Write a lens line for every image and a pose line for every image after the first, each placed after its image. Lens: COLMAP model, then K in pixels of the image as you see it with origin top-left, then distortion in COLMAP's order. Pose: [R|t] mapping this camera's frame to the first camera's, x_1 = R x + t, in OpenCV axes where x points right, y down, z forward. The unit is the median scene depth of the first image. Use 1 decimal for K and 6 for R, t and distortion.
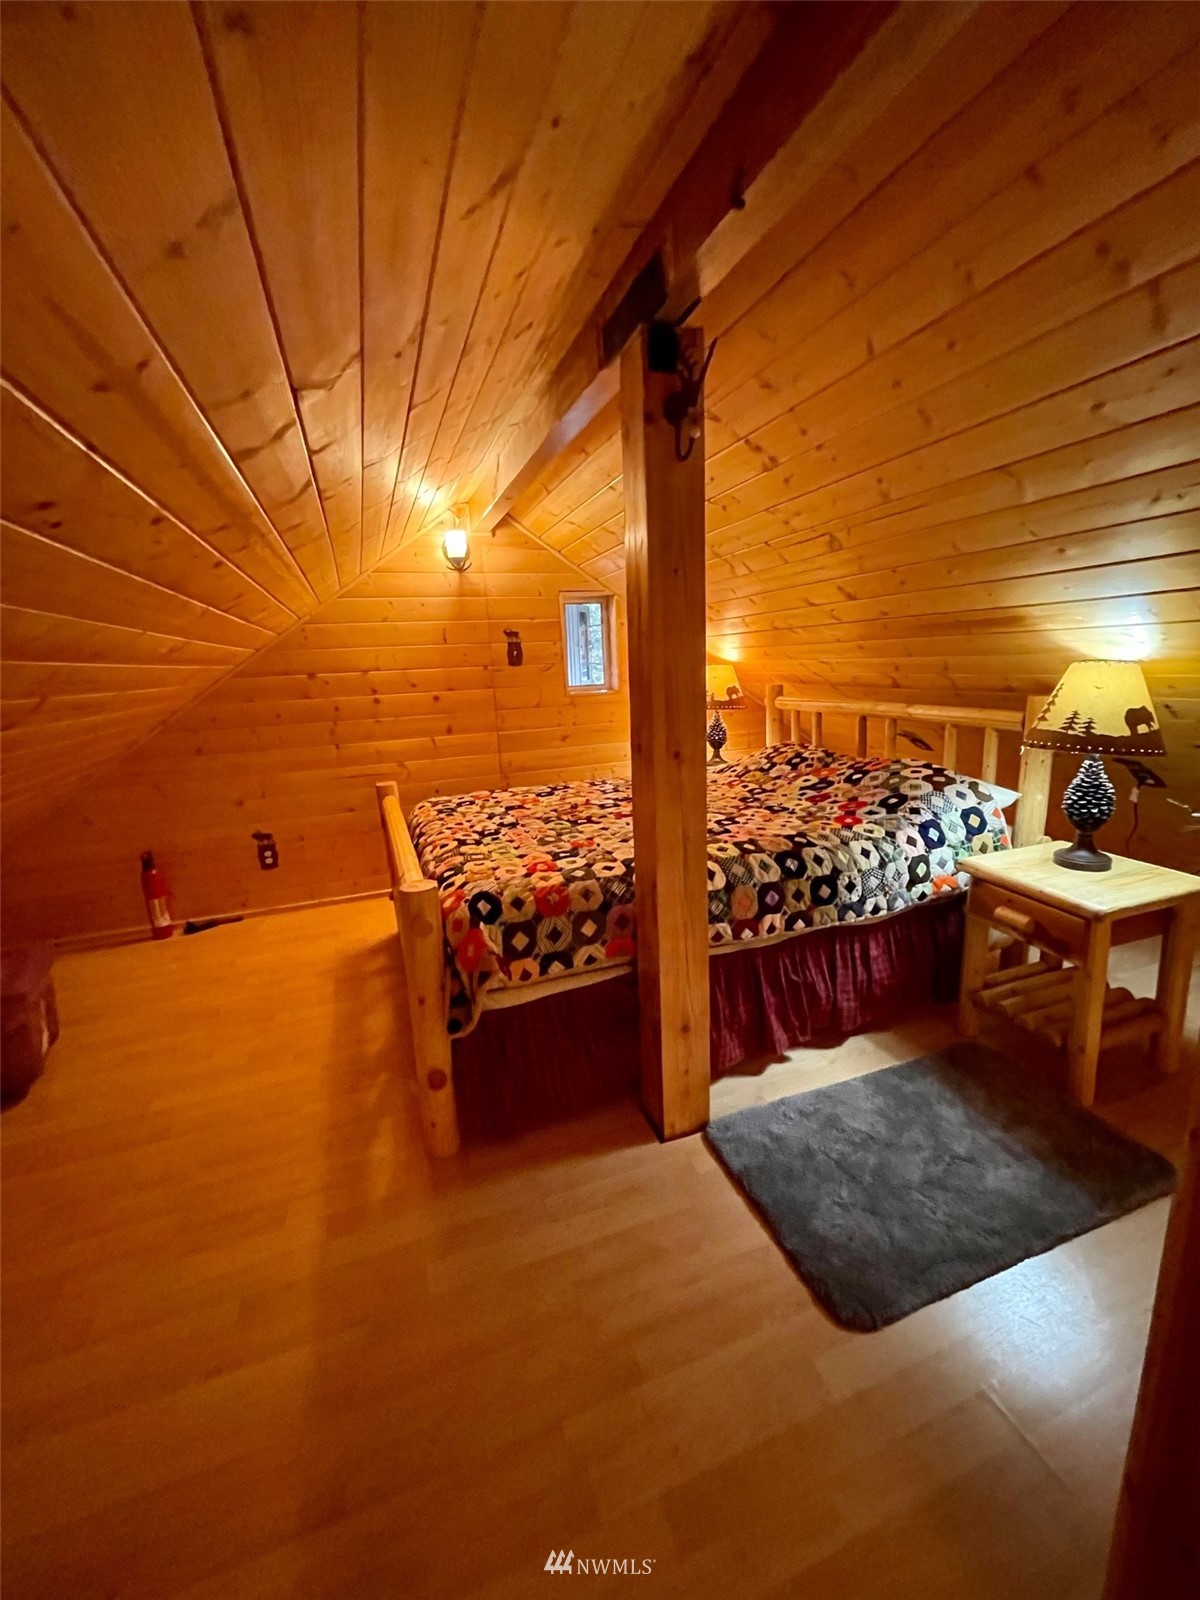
lens RADIAL K [[646.8, 0, 594.6], [0, 646.8, 799.4], [0, 0, 1]] dist [-0.001498, 0.001533]
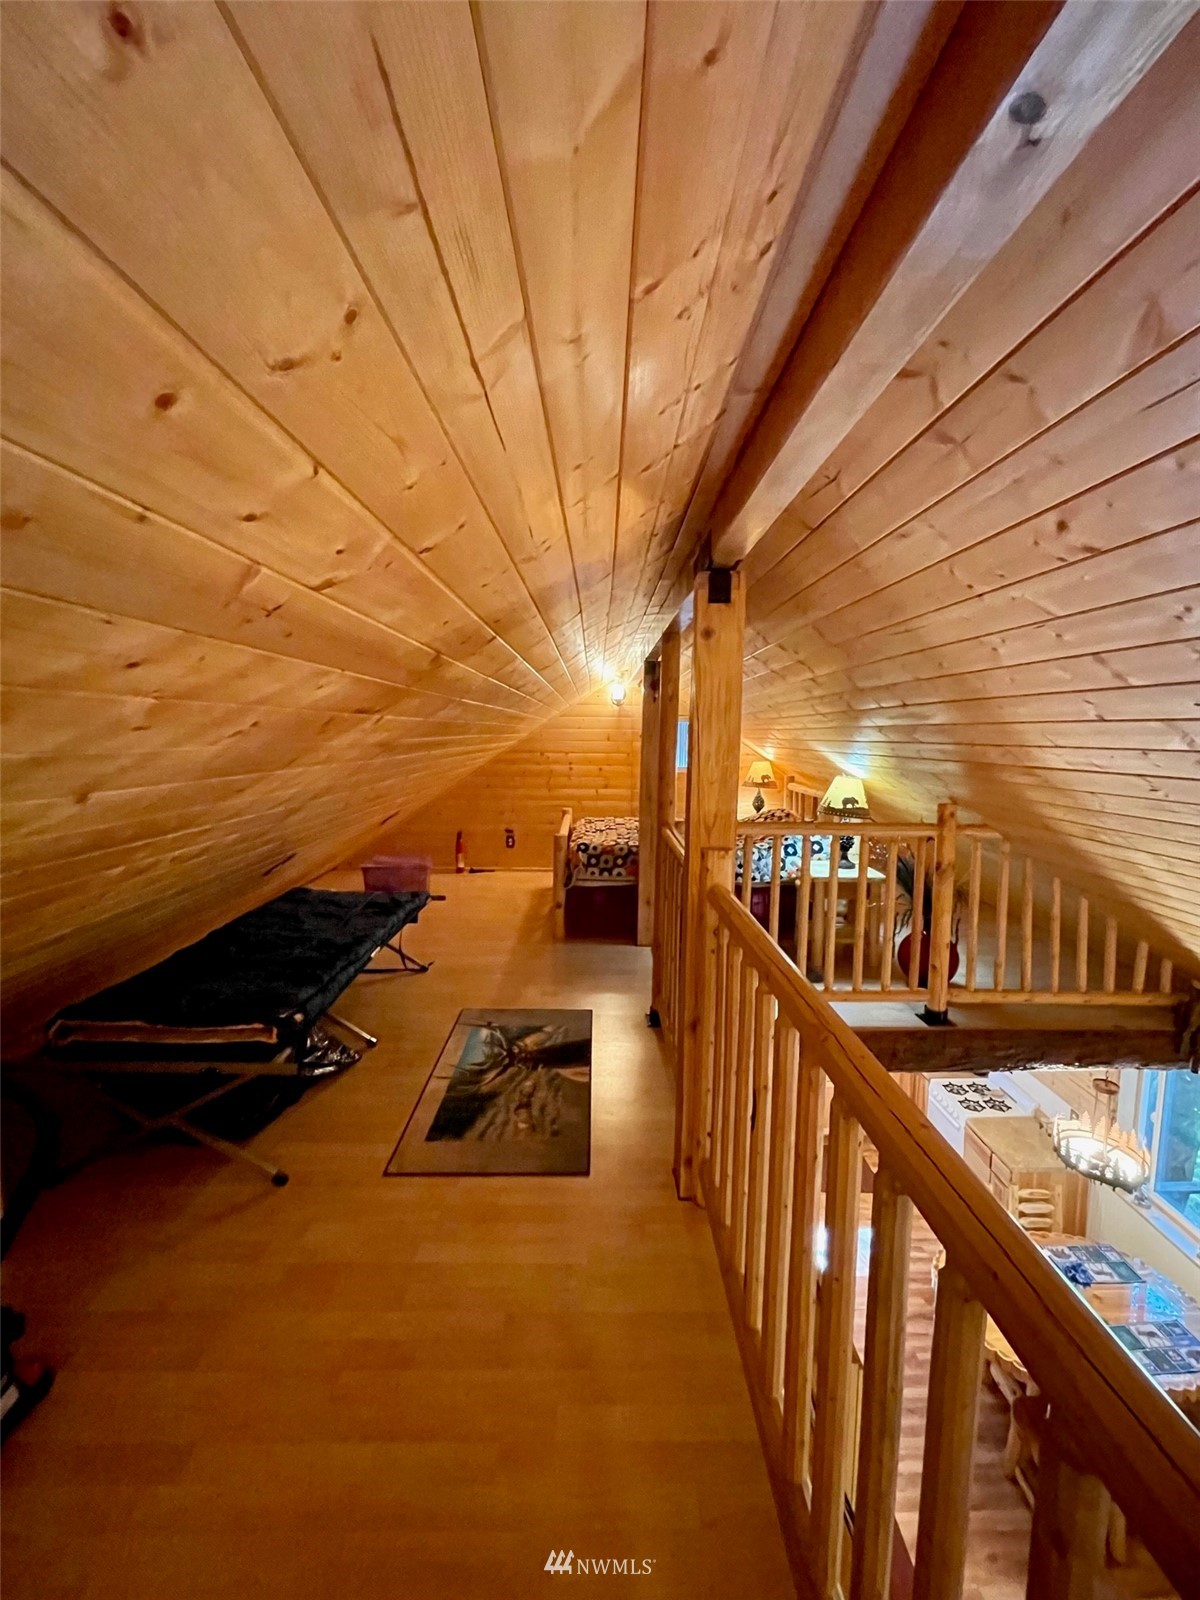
lens RADIAL K [[646.8, 0, 601.6], [0, 646.8, 793.3], [0, 0, 1]] dist [-0.001498, 0.001533]
pose [[0.943790, 0.084314, -0.319611, 0.627278], [-0.119062, 0.988730, -0.090755, 0.143700], [0.308358, 0.123707, 0.943193, -1.318606]]
